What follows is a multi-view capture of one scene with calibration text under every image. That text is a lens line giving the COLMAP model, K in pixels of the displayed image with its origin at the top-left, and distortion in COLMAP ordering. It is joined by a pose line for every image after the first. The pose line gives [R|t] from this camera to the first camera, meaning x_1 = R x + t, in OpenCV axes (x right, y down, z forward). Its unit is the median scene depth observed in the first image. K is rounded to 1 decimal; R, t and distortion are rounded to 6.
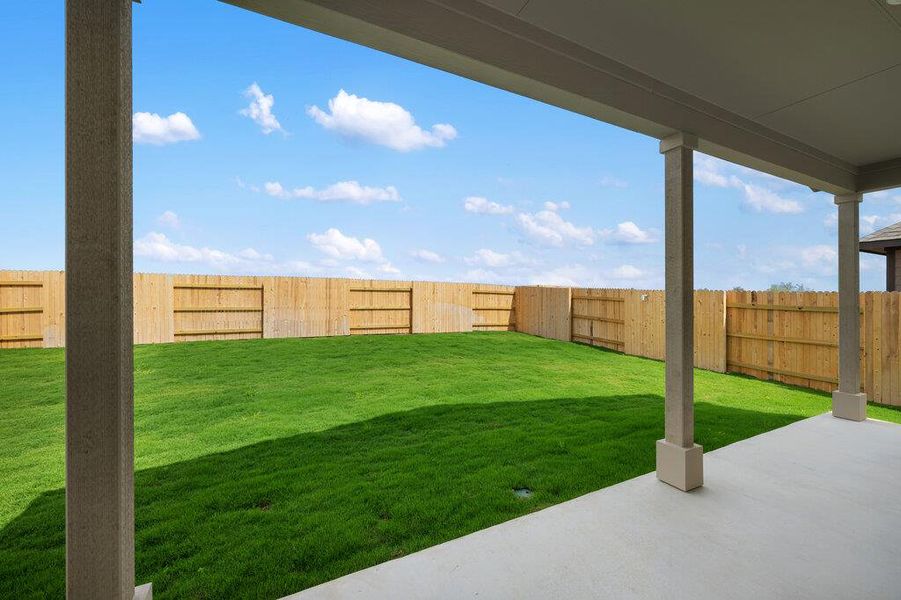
lens RADIAL K [[359.9, 0, 450.5], [0, 359.9, 300.0], [0, 0, 1]] dist [0.006425, 0.000075]
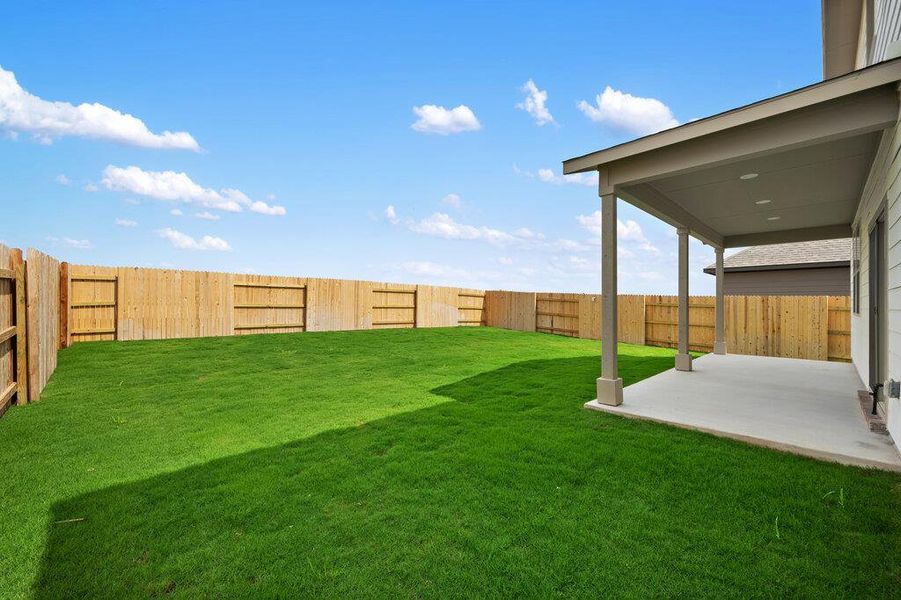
lens RADIAL K [[359.9, 0, 450.5], [0, 359.9, 300.0], [0, 0, 1]] dist [0.006425, 0.000075]
pose [[0.955461, 0.010342, 0.294935, -0.384681], [-0.006206, 0.999869, -0.014957, 0.017877], [-0.295051, 0.012460, 0.955400, -0.206544]]
